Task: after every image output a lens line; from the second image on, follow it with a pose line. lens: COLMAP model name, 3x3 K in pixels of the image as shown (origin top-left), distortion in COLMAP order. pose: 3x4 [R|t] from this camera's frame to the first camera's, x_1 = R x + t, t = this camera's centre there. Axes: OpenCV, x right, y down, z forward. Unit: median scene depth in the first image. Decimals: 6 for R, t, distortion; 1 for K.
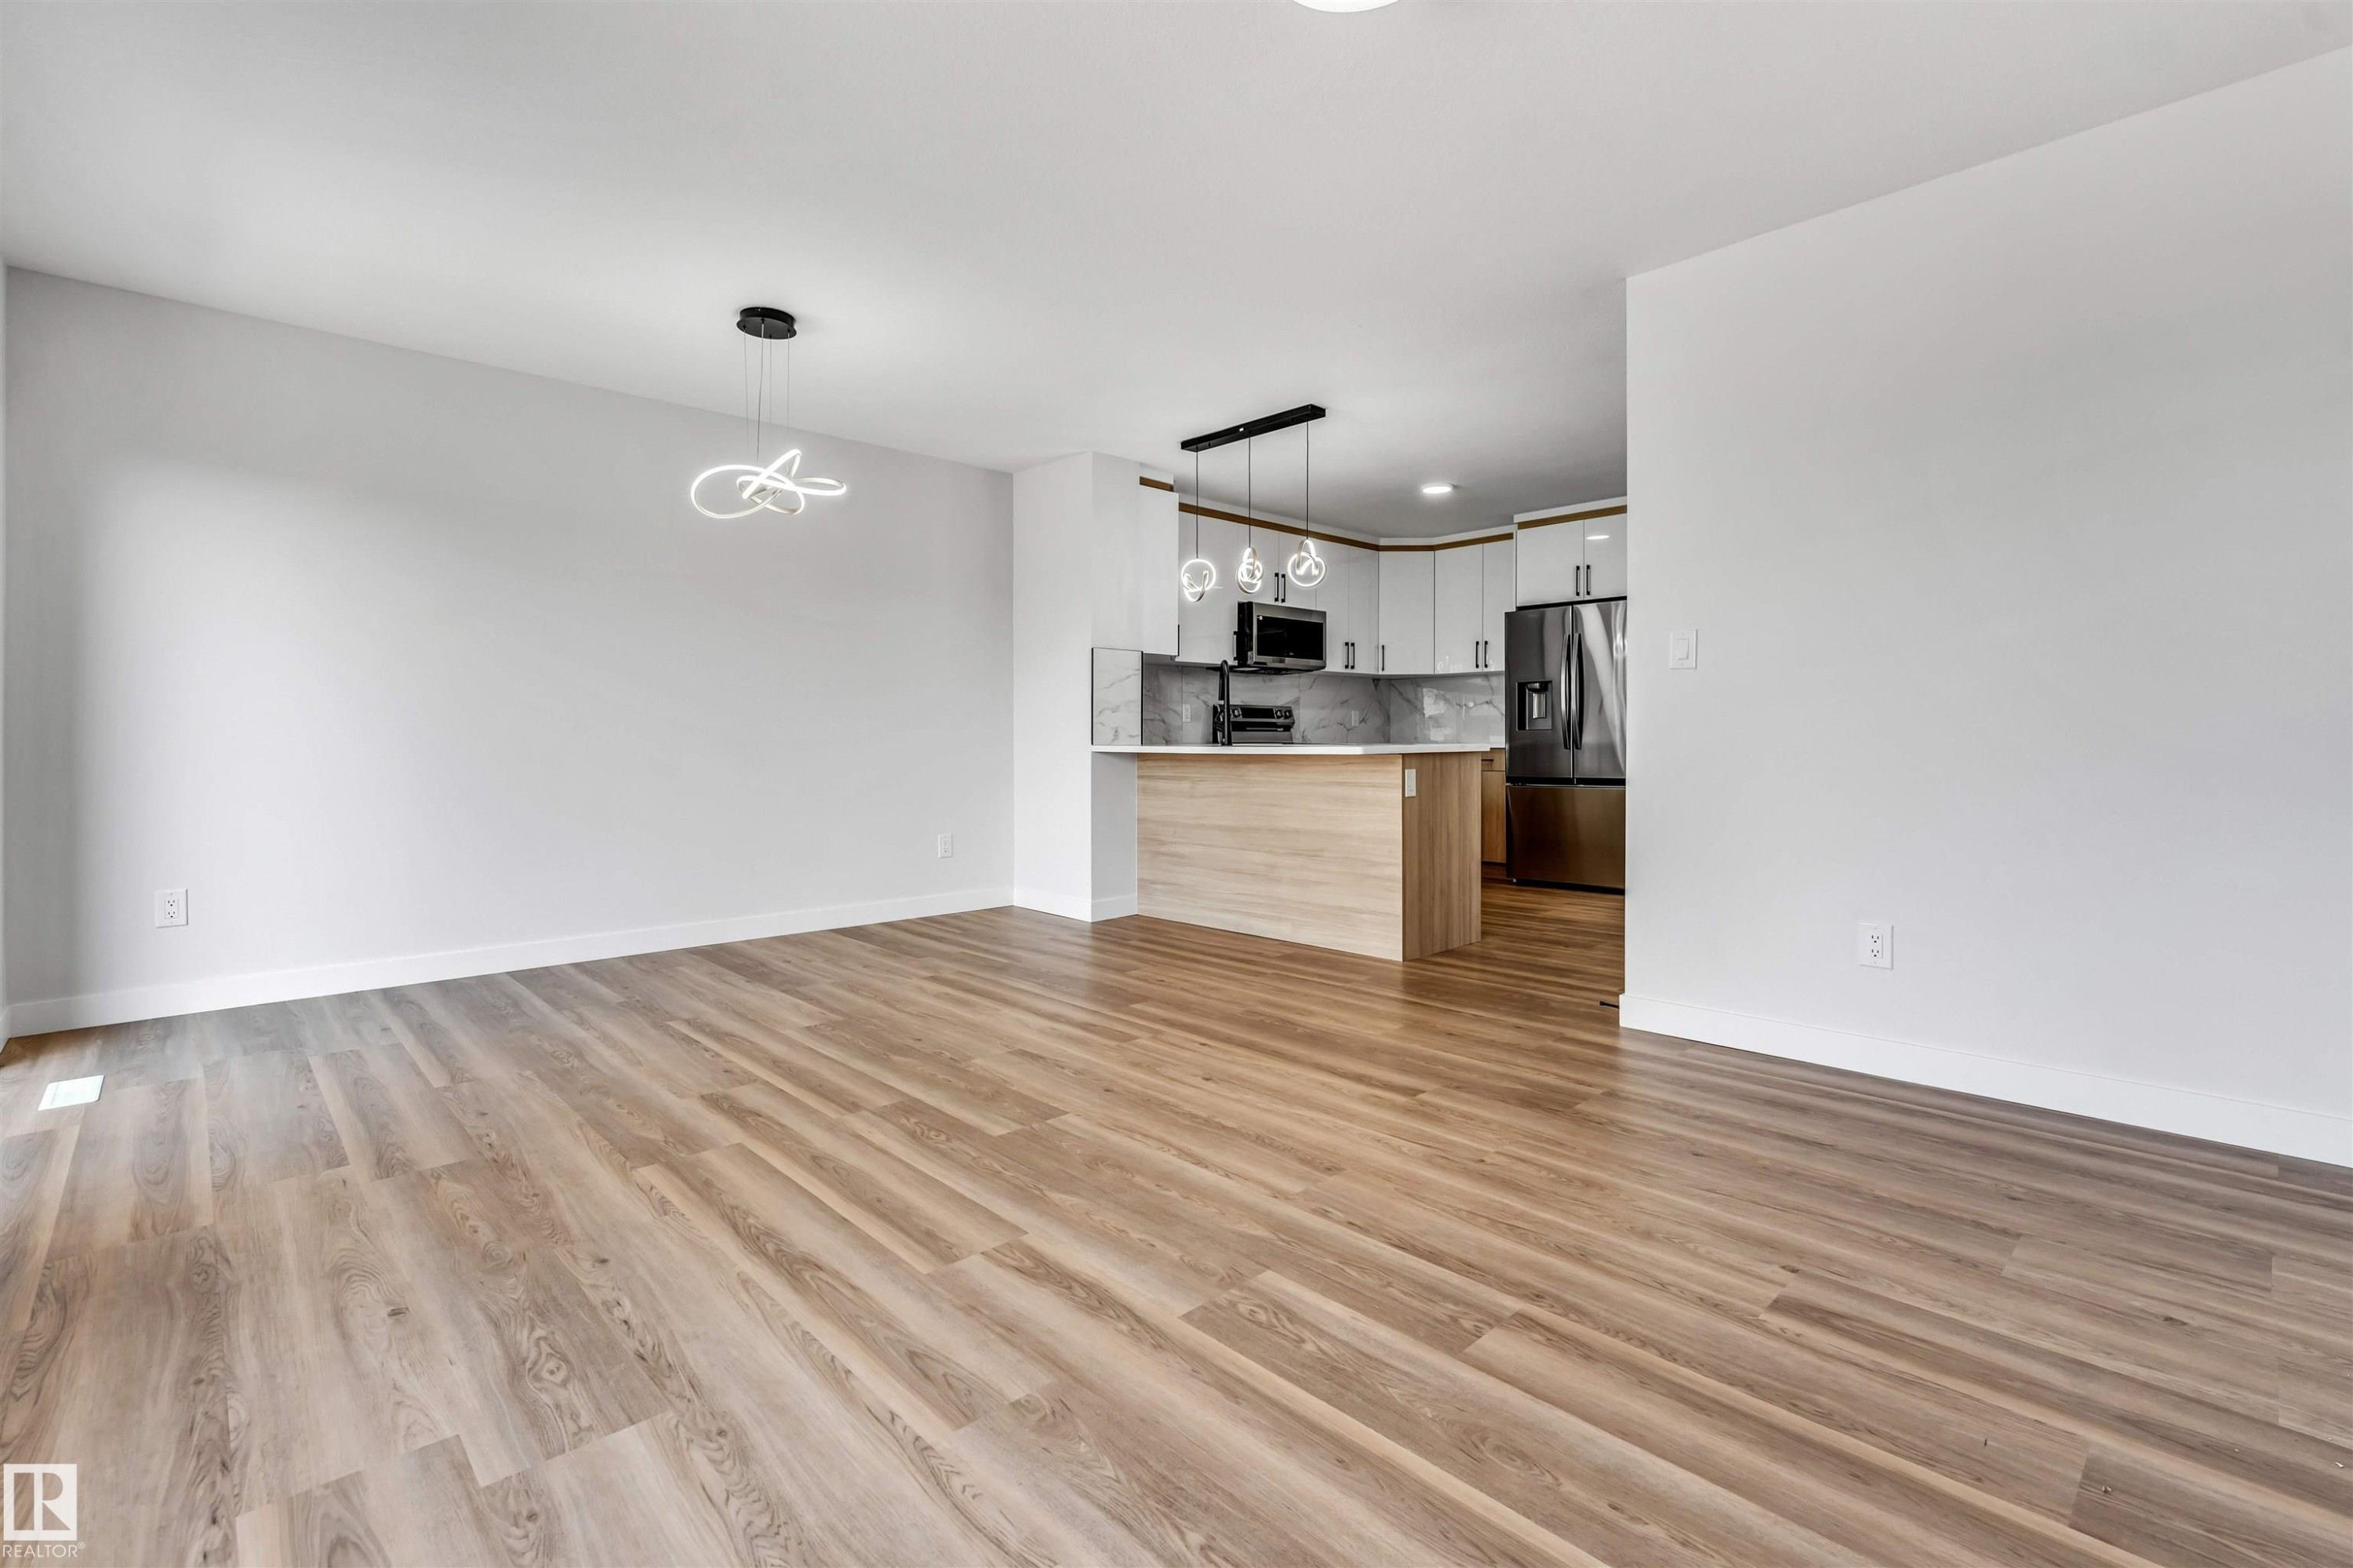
lens RADIAL K [[1049.6, 0, 1153.8], [0, 1049.6, 722.6], [0, 0, 1]] dist [-0.002708, -0.000185]
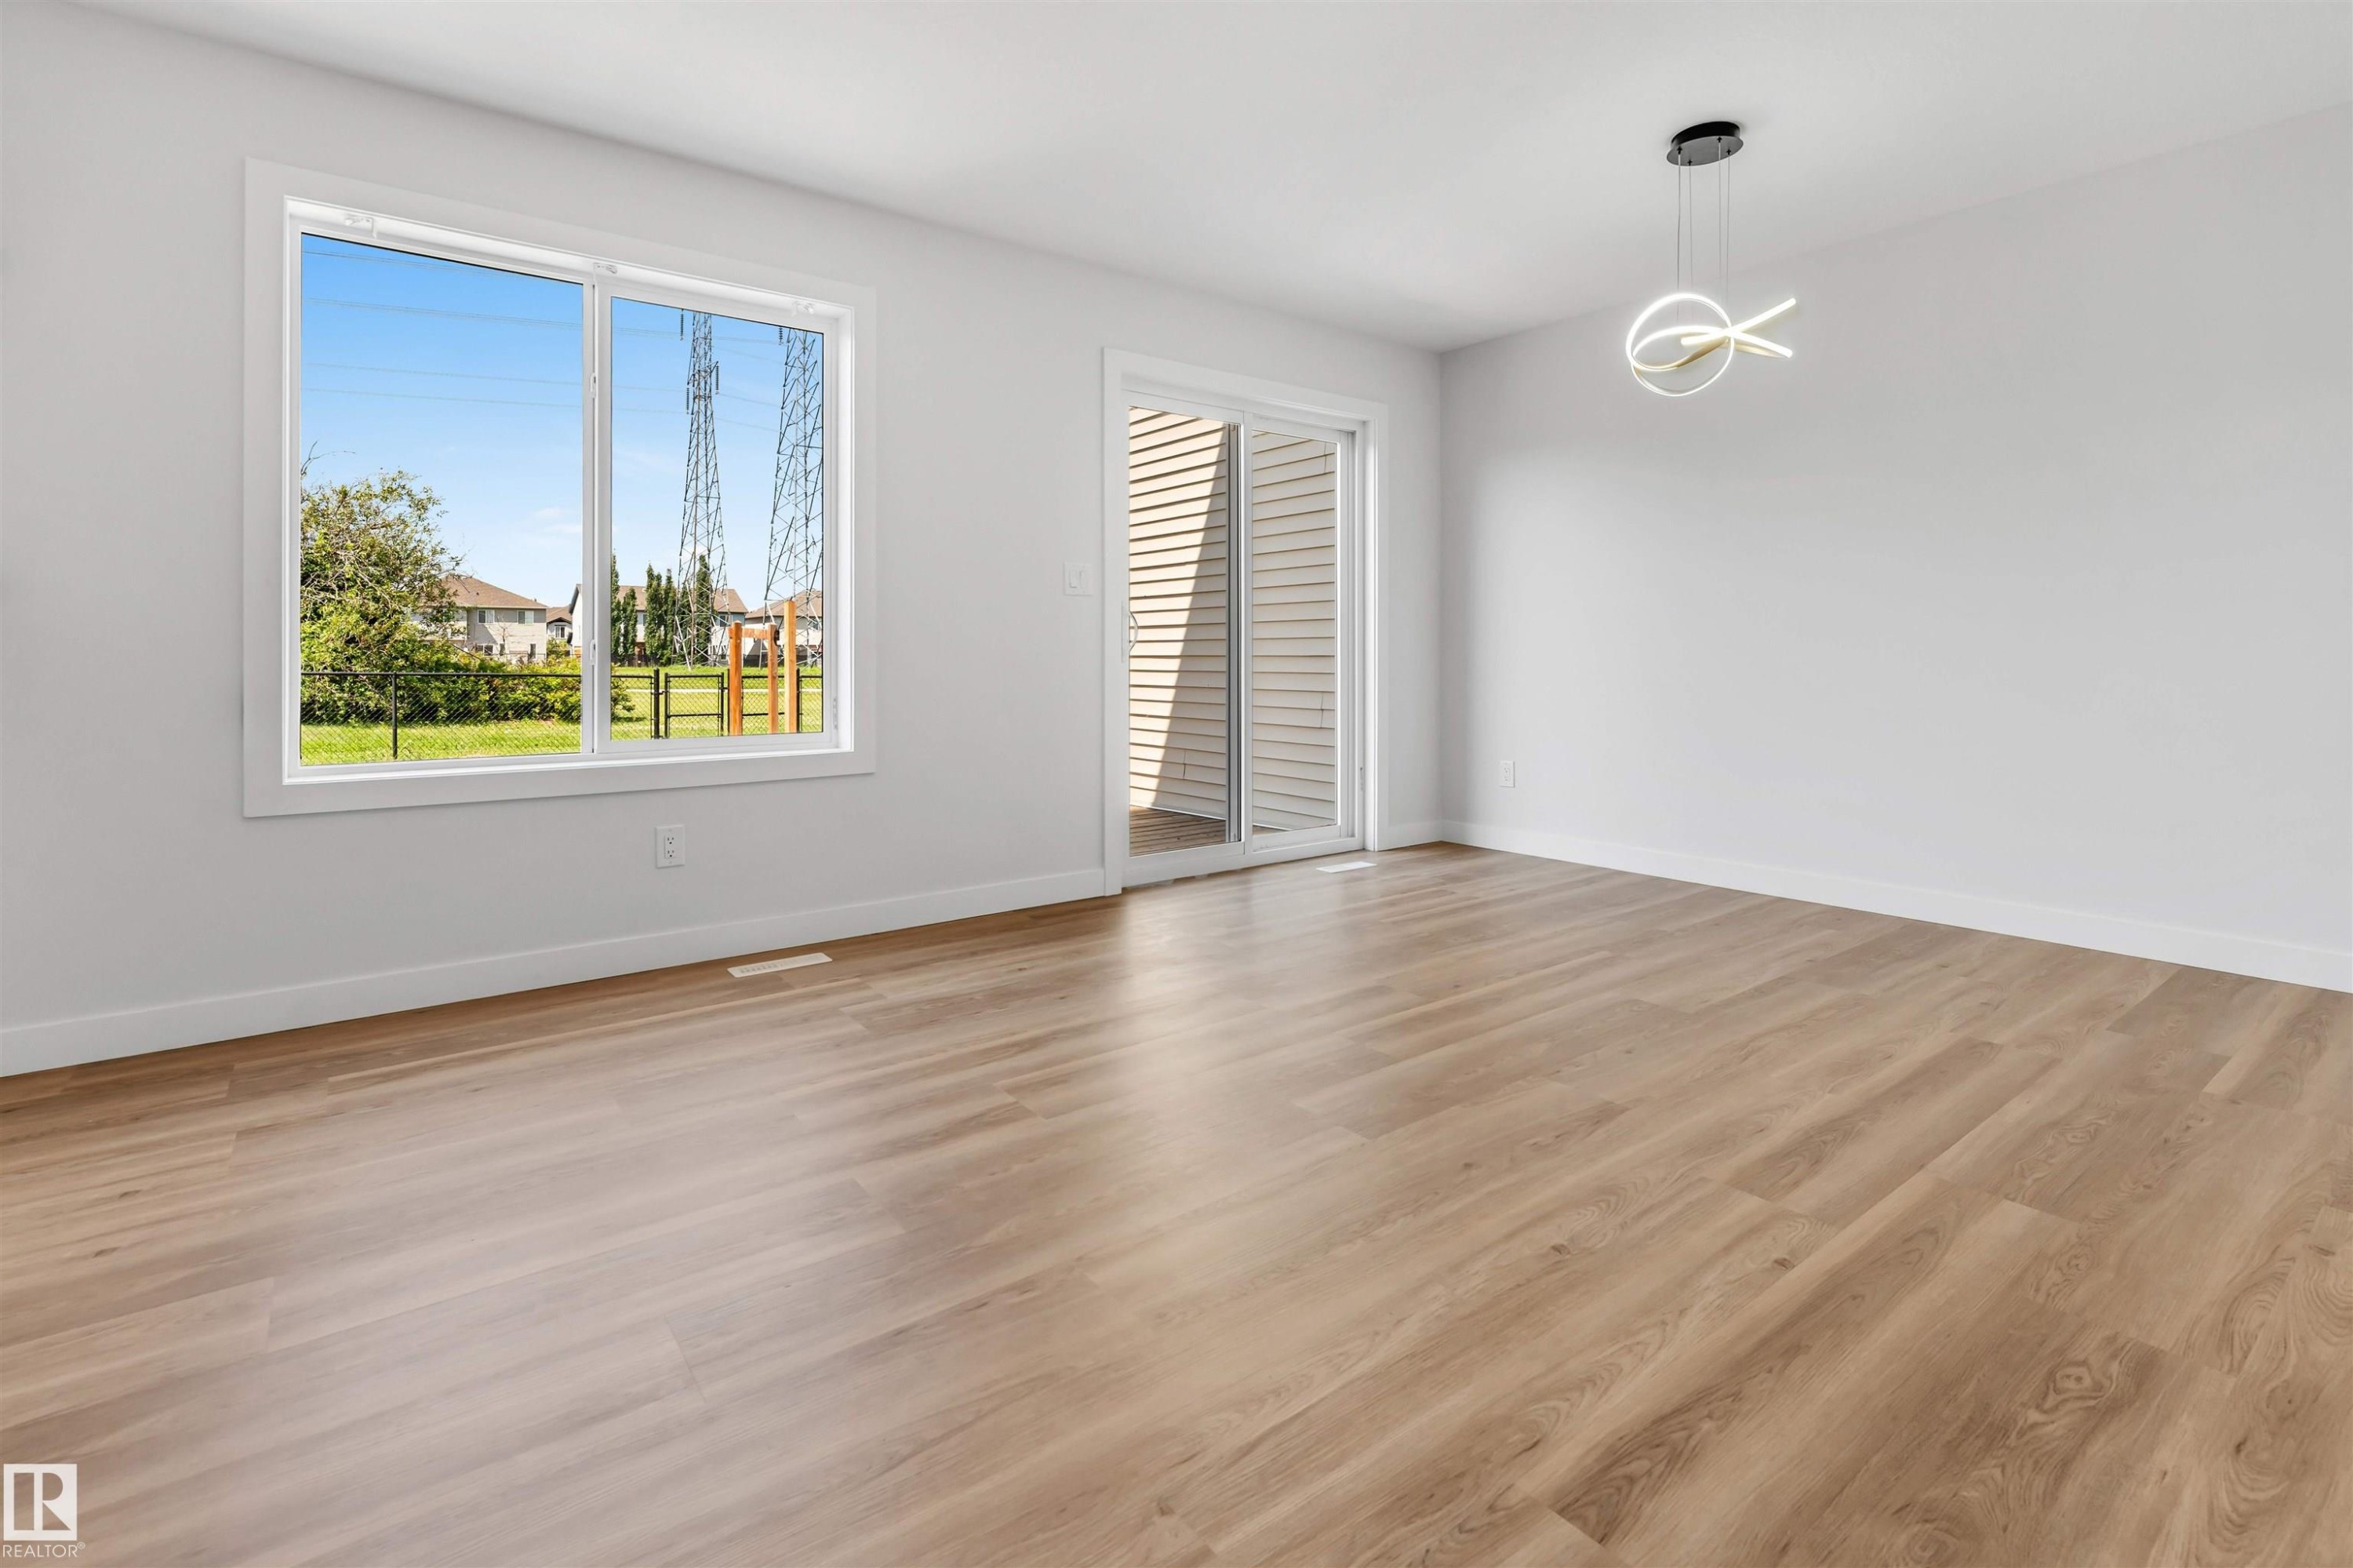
lens RADIAL K [[1078.0, 0, 1161.2], [0, 1078.0, 659.5], [0, 0, 1]] dist [-0.001974, 0.000299]
pose [[-0.106637, 0.005491, -0.994283, 0.599395], [0.017141, 0.999846, 0.003683, 0.012934], [0.994150, -0.016650, -0.106714, 0.782372]]
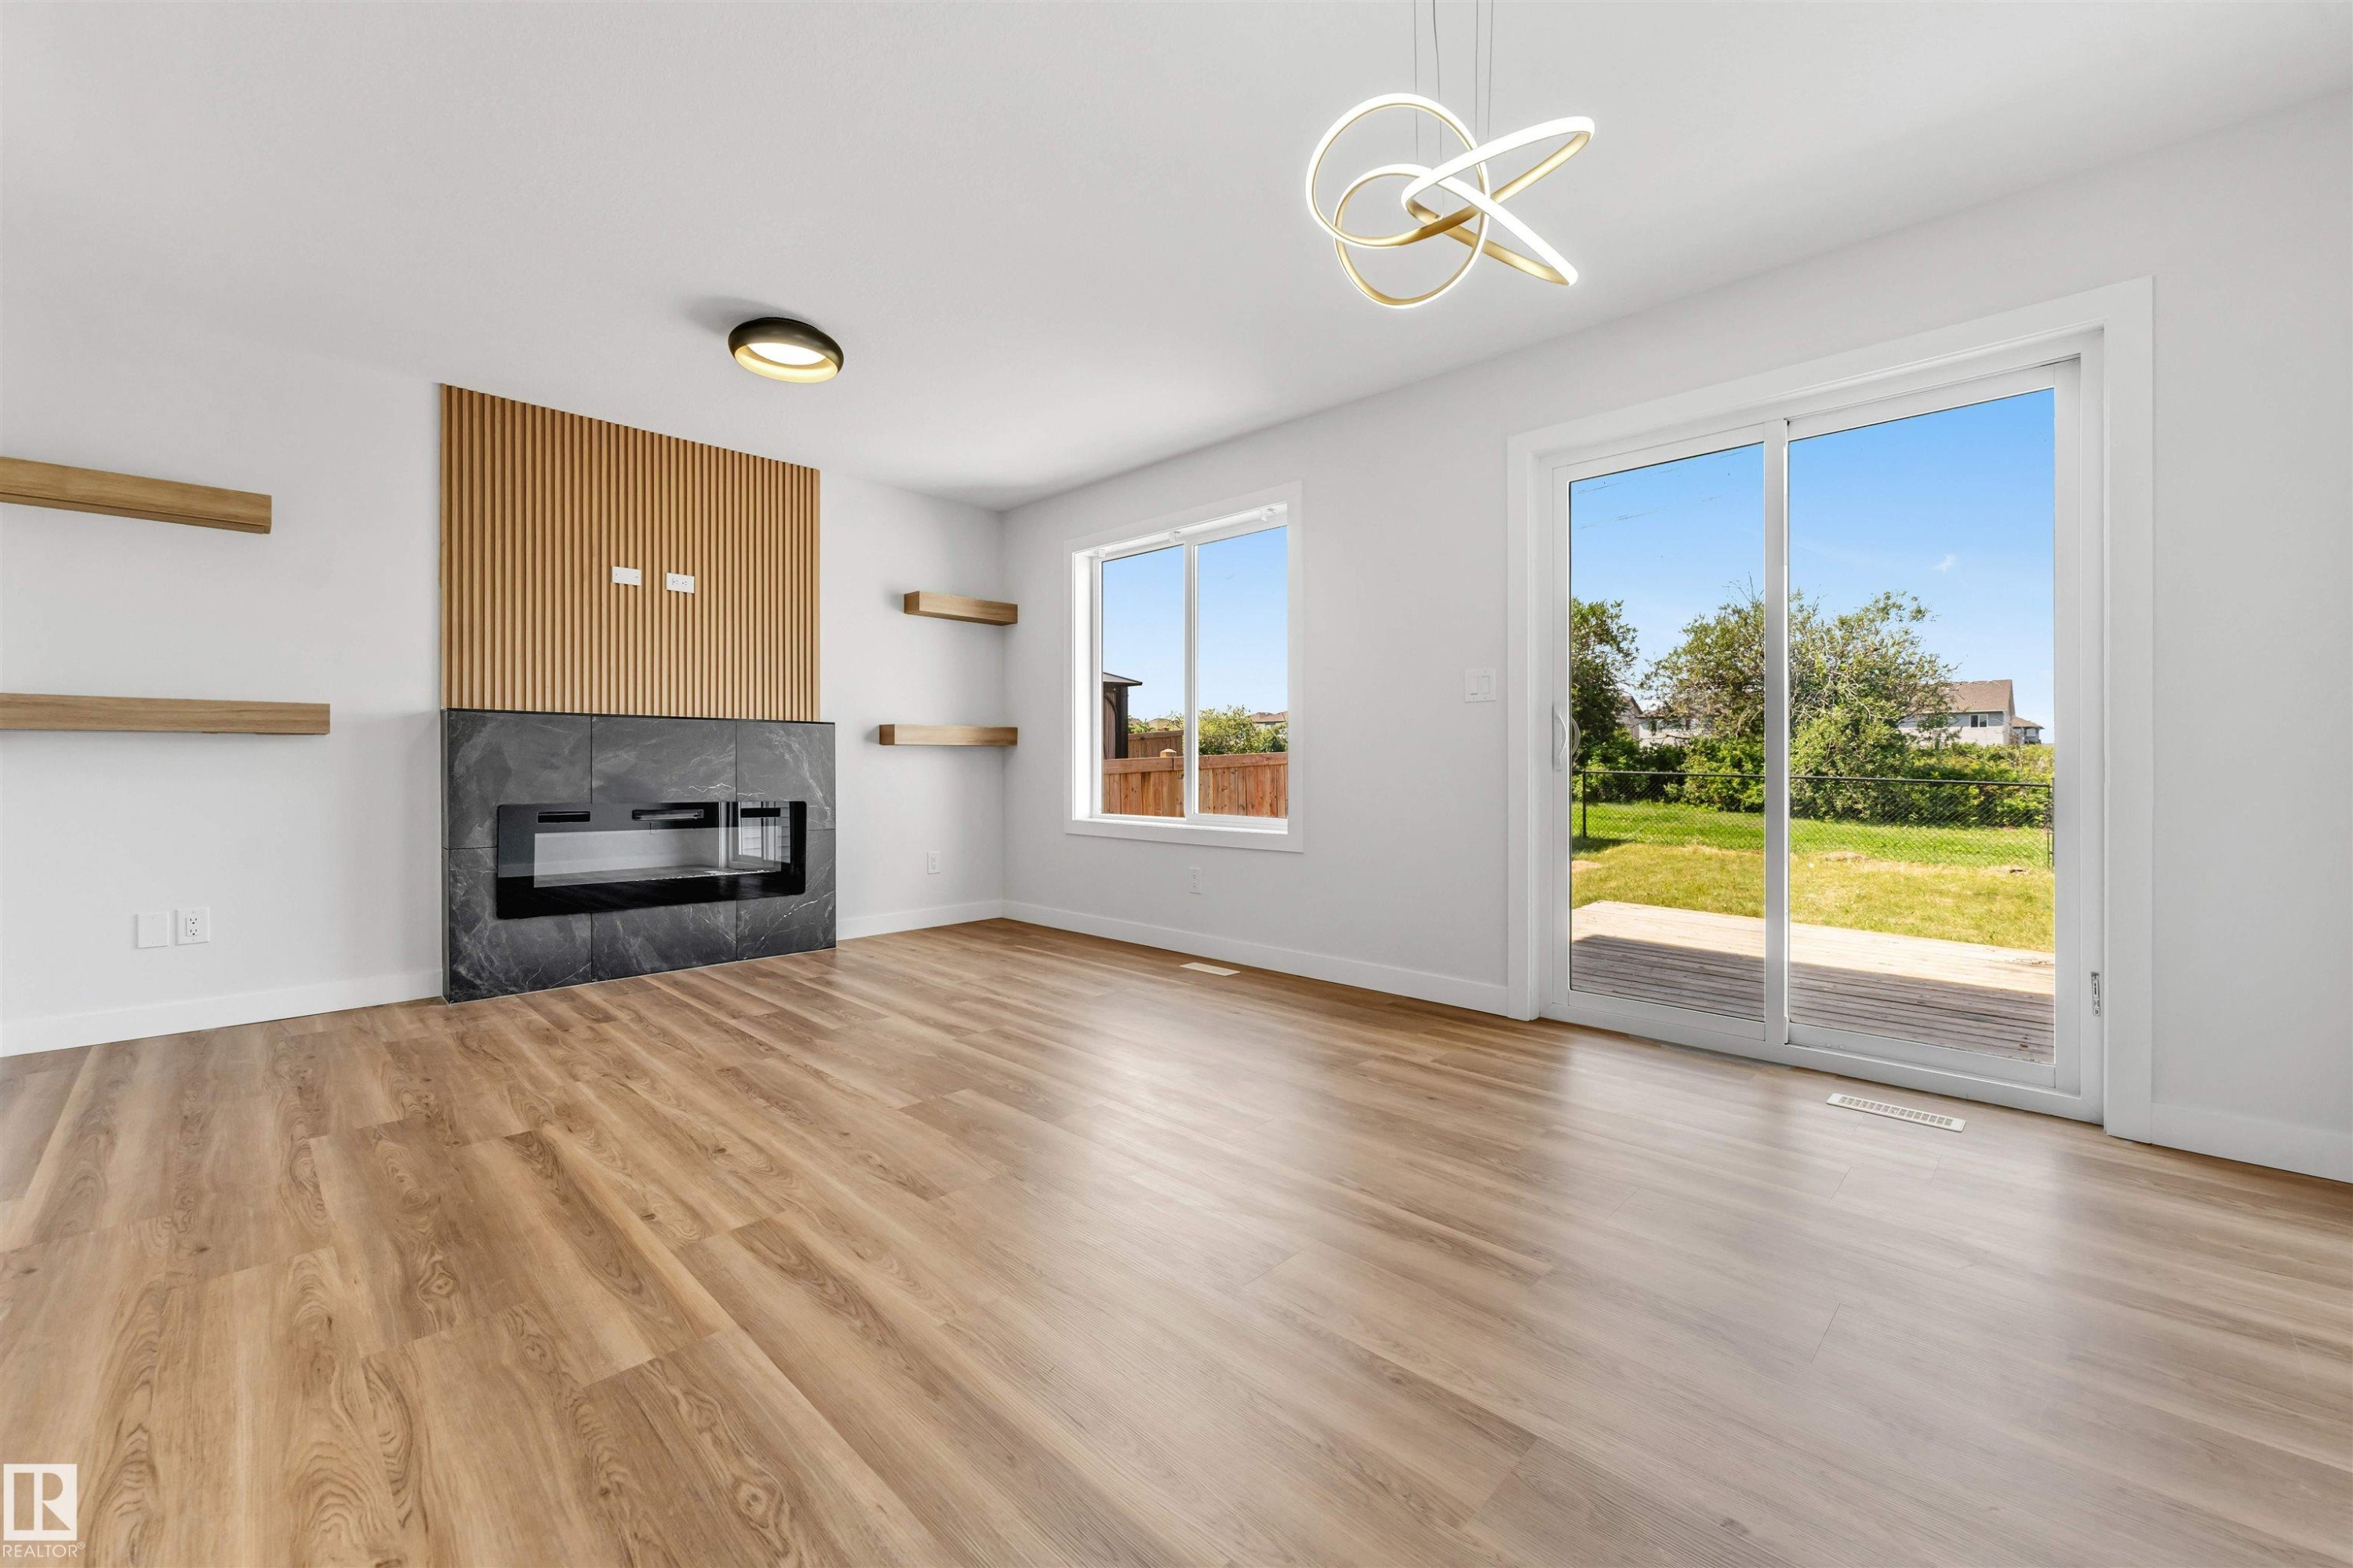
lens RADIAL K [[946.0, 0, 1155.8], [0, 946.0, 763.4], [0, 0, 1]] dist [-0.001869, -0.000182]
pose [[-0.999544, 0.001909, -0.030136, -0.263426], [0.002328, 0.999901, -0.013883, 0.027349], [0.030106, -0.013946, -0.999449, 1.651412]]
